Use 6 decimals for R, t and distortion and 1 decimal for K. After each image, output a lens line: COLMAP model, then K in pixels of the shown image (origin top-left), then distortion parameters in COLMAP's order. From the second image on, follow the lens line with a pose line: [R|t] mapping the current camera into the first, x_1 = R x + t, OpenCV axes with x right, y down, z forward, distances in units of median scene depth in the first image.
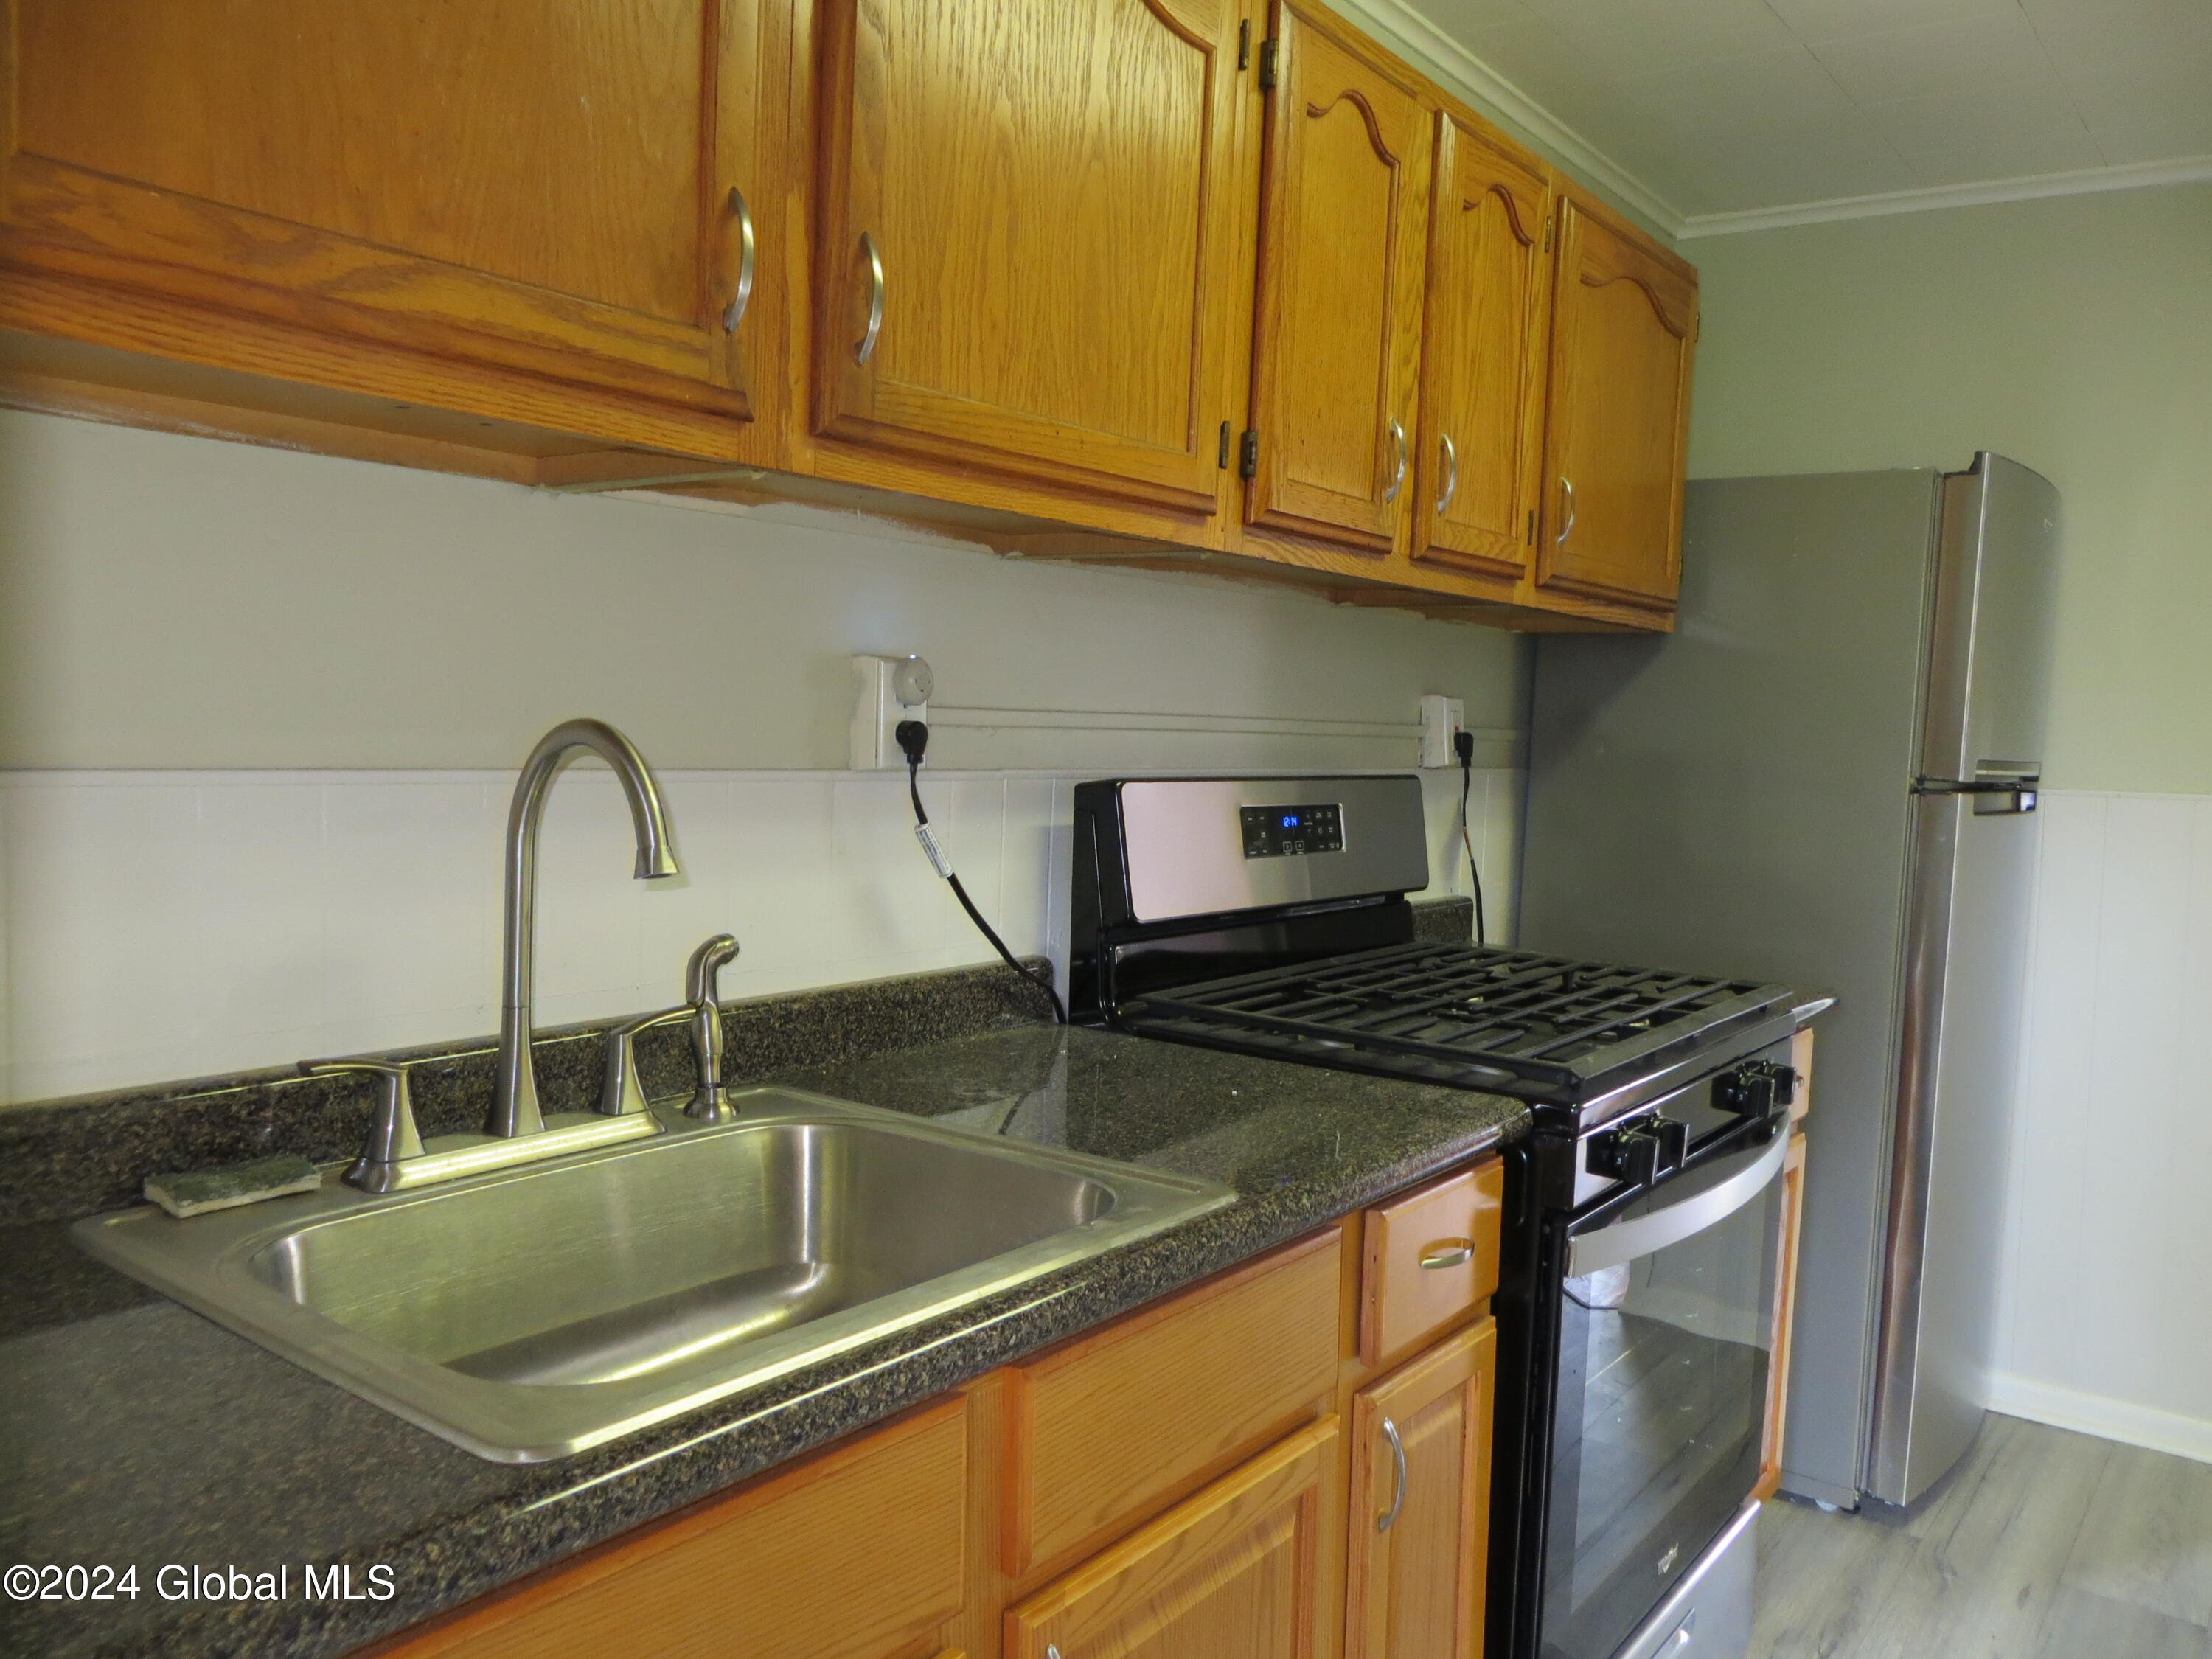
lens RADIAL K [[1670.2, 0, 1106.0], [0, 1670.2, 829.5], [0, 0, 1]] dist [-0.017022, 0.004620]
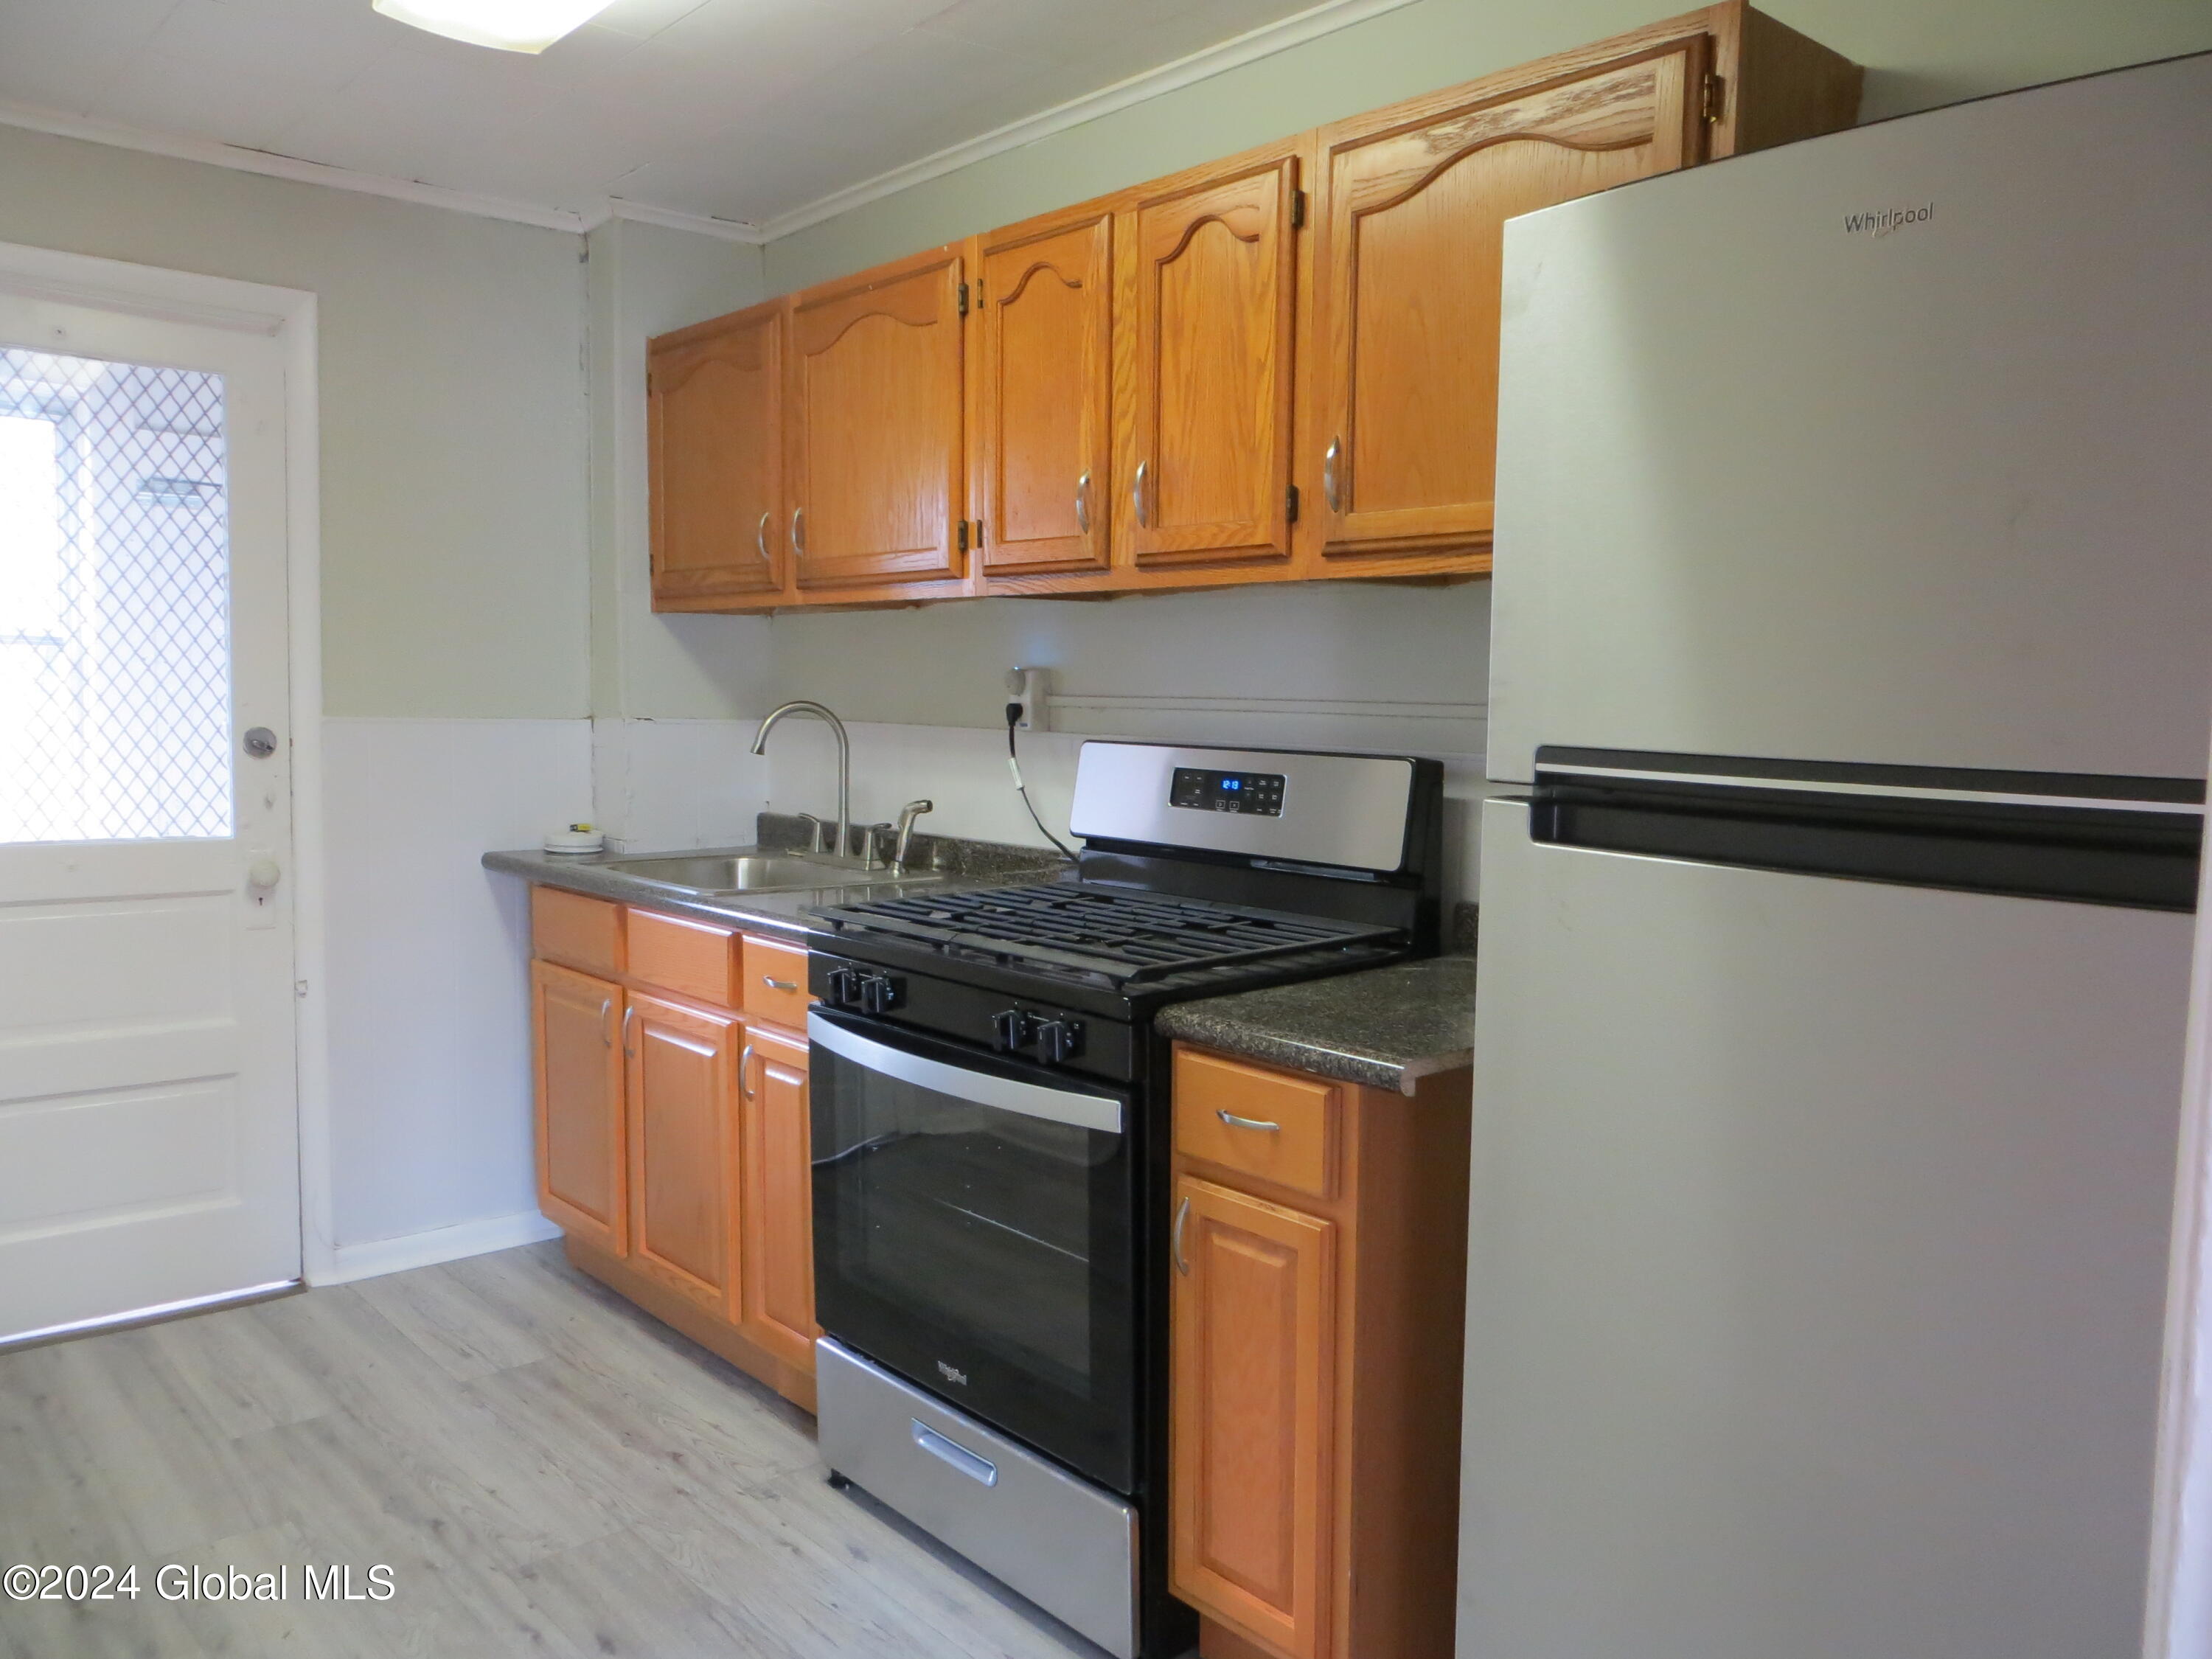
lens RADIAL K [[1608.4, 0, 1106.0], [0, 1608.4, 829.5], [0, 0, 1]] dist [-0.038139, 0.006753]
pose [[-0.171737, 0.055287, -0.983590, 1.313196], [-0.082598, 0.994100, 0.070299, -0.048326], [0.981674, 0.093316, -0.166157, 1.142644]]
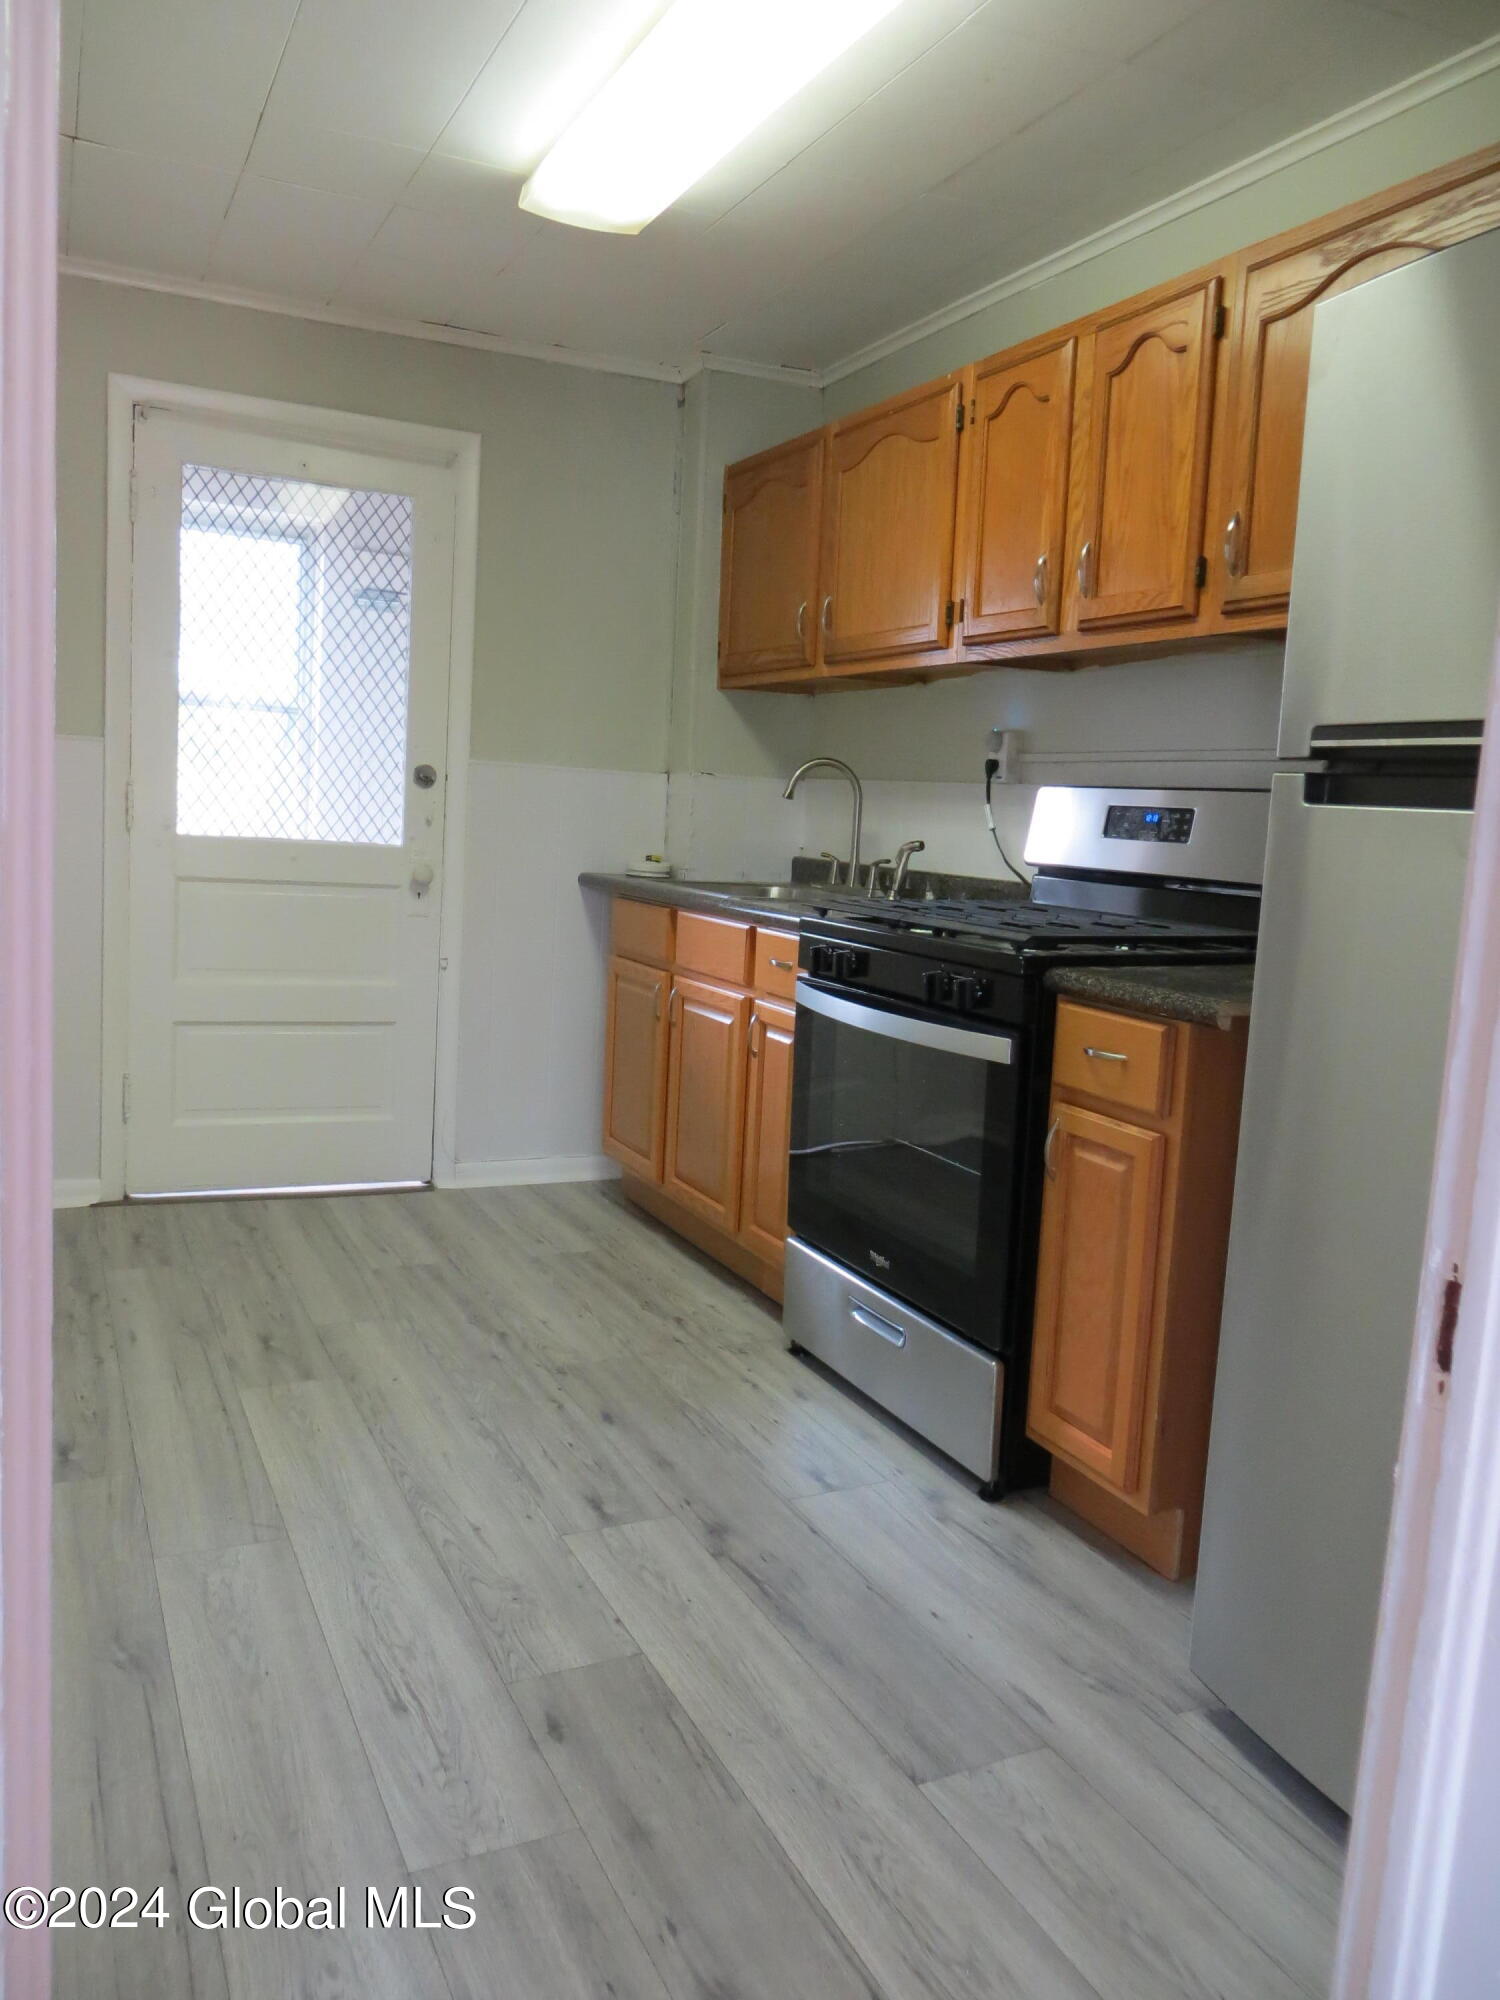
lens RADIAL K [[1454.2, 0, 750.0], [0, 1454.2, 1000.0], [0, 0, 1]] dist [-0.038139, 0.006753]
pose [[-0.439542, 0.066419, -0.895763, 1.443277], [-0.121415, 0.983716, 0.132518, 0.027145], [0.889978, 0.167006, -0.424320, 1.288498]]
